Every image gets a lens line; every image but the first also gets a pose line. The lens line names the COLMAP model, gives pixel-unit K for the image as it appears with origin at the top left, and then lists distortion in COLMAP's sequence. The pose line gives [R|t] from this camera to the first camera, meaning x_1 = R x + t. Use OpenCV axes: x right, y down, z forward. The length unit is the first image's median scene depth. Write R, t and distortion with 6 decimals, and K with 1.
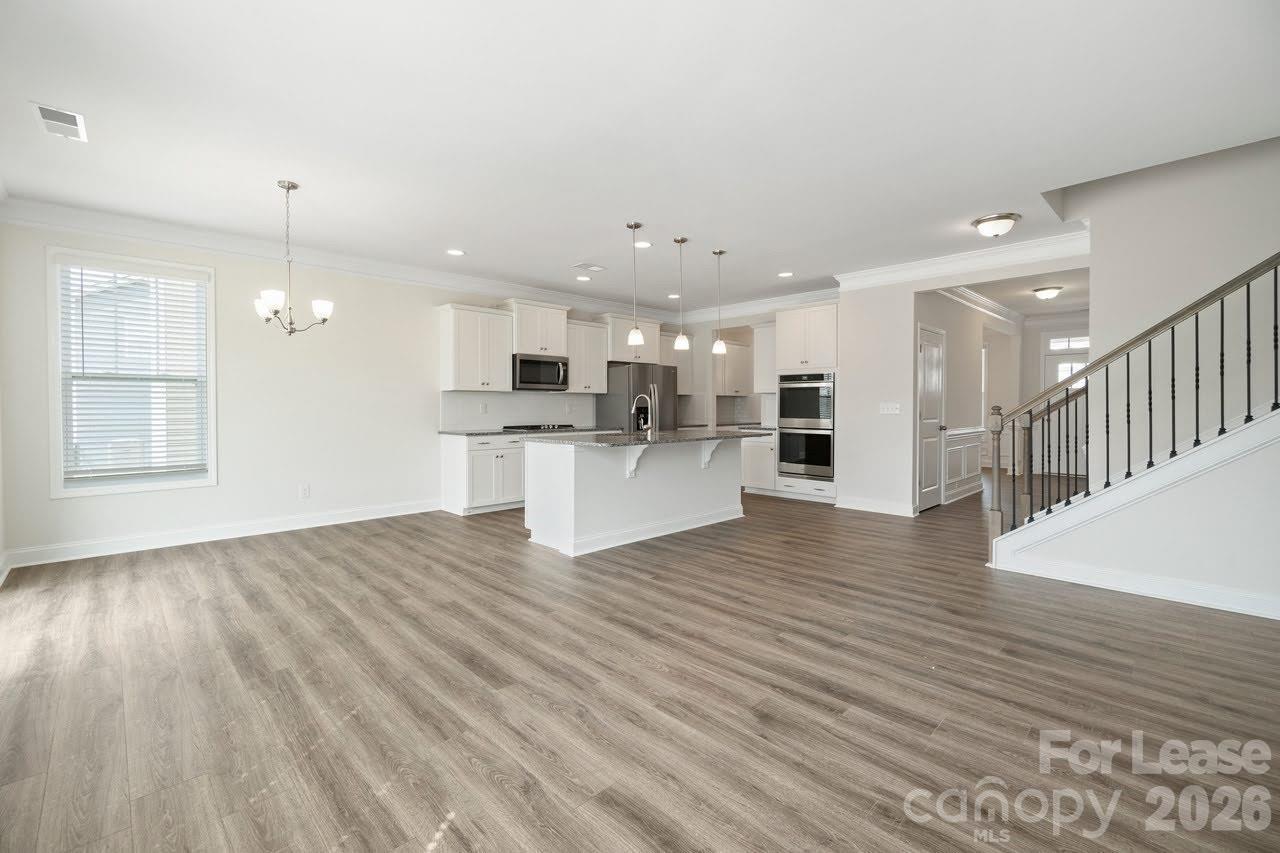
lens RADIAL K [[551.5, 0, 634.3], [0, 551.5, 416.4], [0, 0, 1]] dist [0.000628, 0.000305]
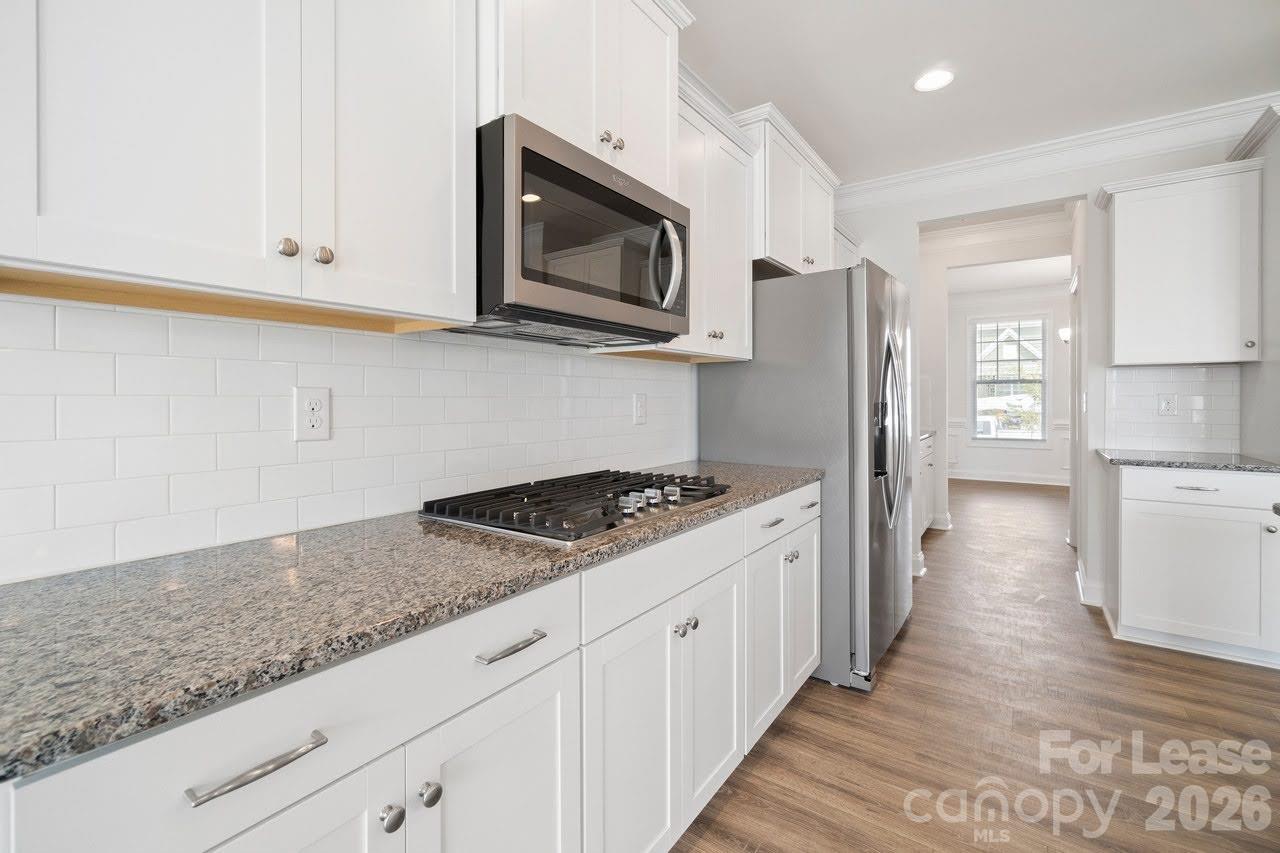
lens RADIAL K [[556.3, 0, 631.9], [0, 556.3, 401.5], [0, 0, 1]] dist [-0.001835, -0.000193]
pose [[0.984014, -0.000808, 0.178090, -0.202938], [0.003067, 0.999918, -0.012408, -0.016285], [-0.178065, 0.012756, 0.983936, 0.805052]]
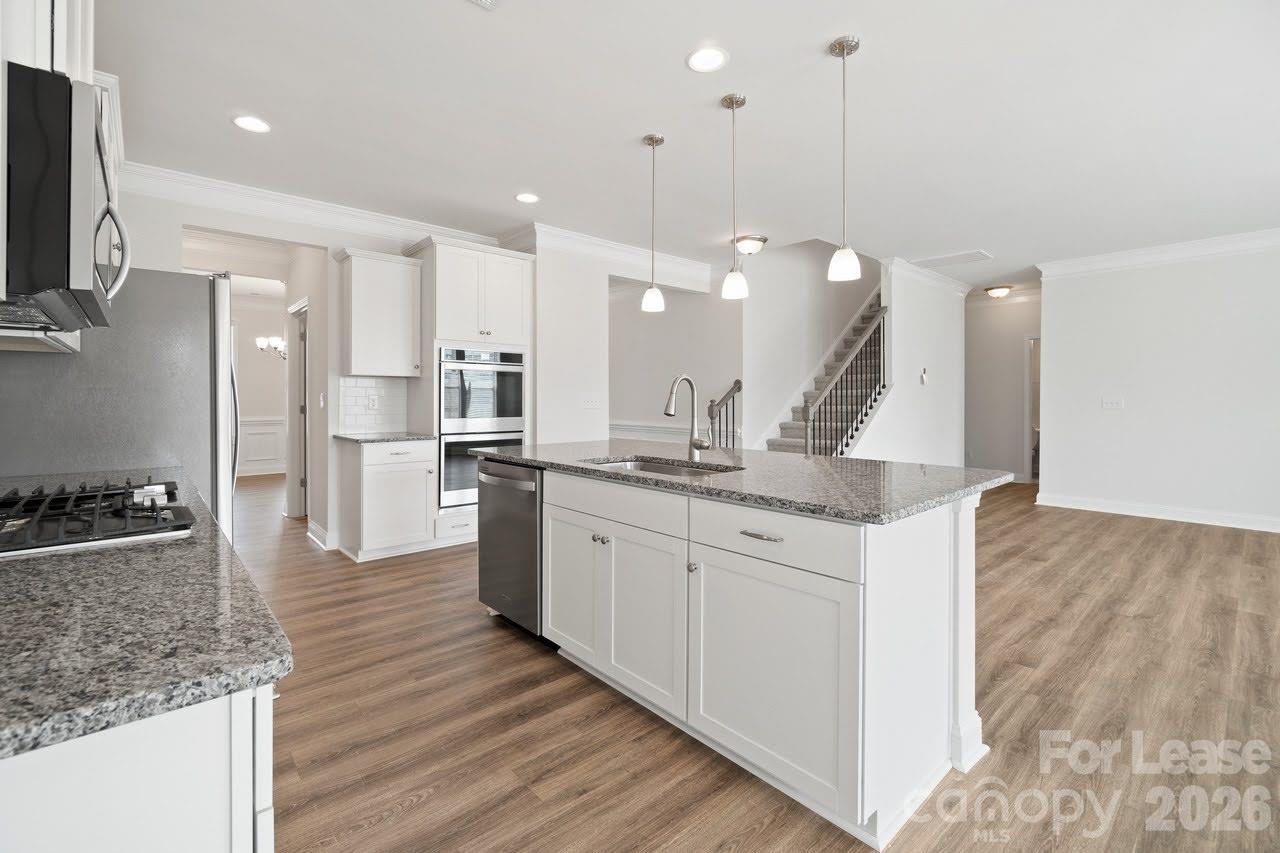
lens RADIAL K [[556.3, 0, 631.9], [0, 556.3, 401.5], [0, 0, 1]] dist [-0.001835, -0.000193]
pose [[0.045153, -0.004374, 0.998971, -0.365183], [0.017619, 0.999838, 0.003581, -0.015953], [-0.998825, 0.017439, 0.045223, 0.822058]]
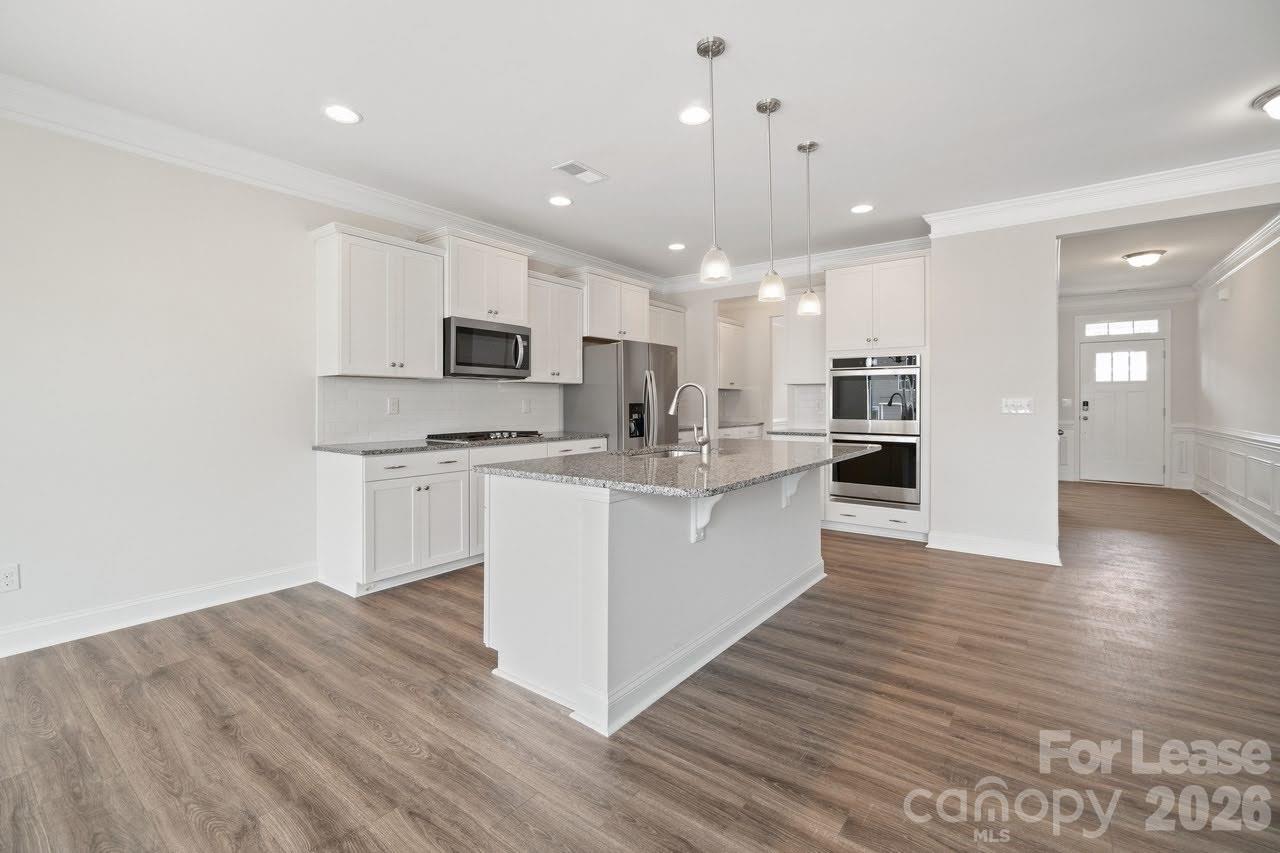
lens RADIAL K [[556.3, 0, 631.9], [0, 556.3, 401.5], [0, 0, 1]] dist [-0.001835, -0.000193]
pose [[0.988977, -0.000030, 0.148069, -0.104700], [0.002693, 0.999838, -0.017787, -0.007903], [-0.148045, 0.017990, 0.988817, 0.355043]]
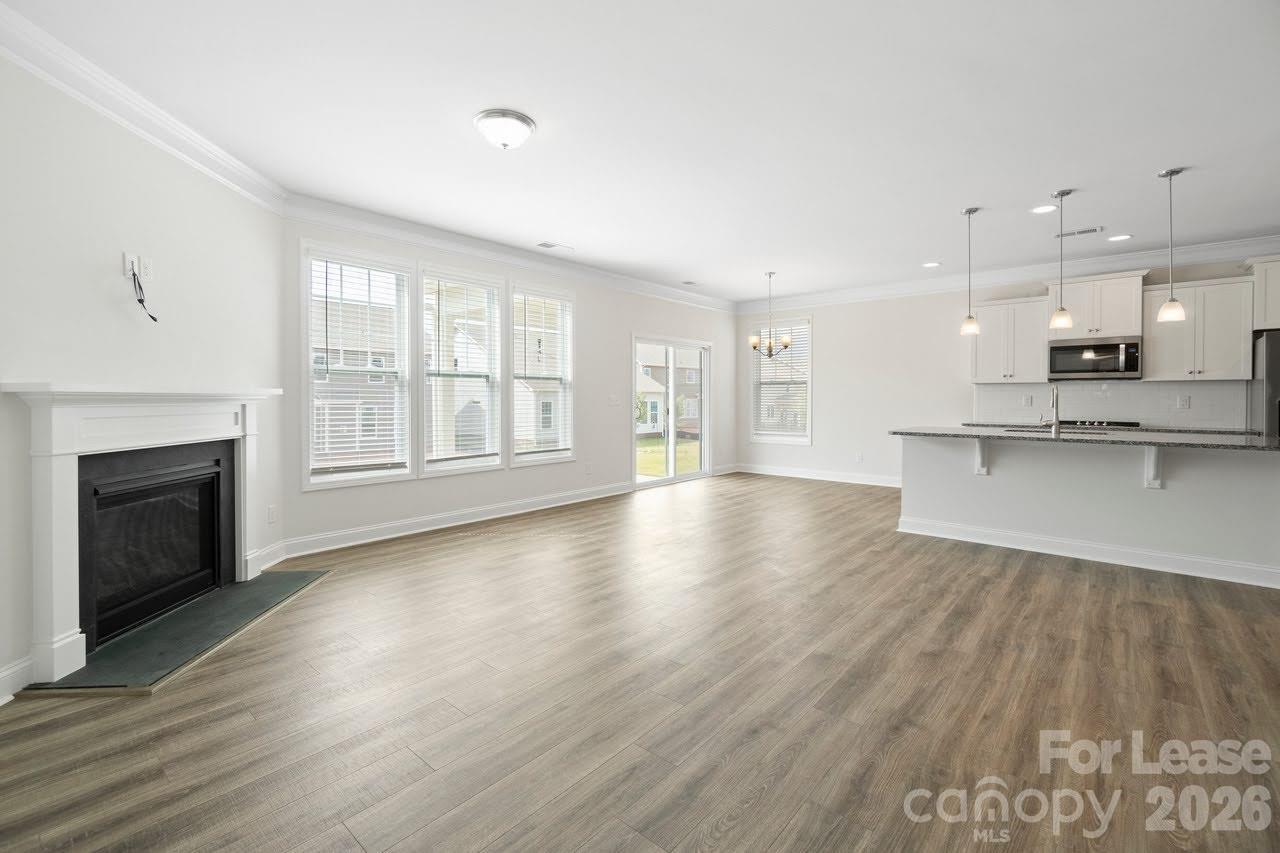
lens RADIAL K [[556.3, 0, 631.9], [0, 556.3, 401.5], [0, 0, 1]] dist [-0.001835, -0.000193]
pose [[0.084147, 0.007624, -0.996424, 0.642378], [-0.022470, 0.999731, 0.005752, -0.003517], [0.996200, 0.021905, 0.084295, 0.234411]]
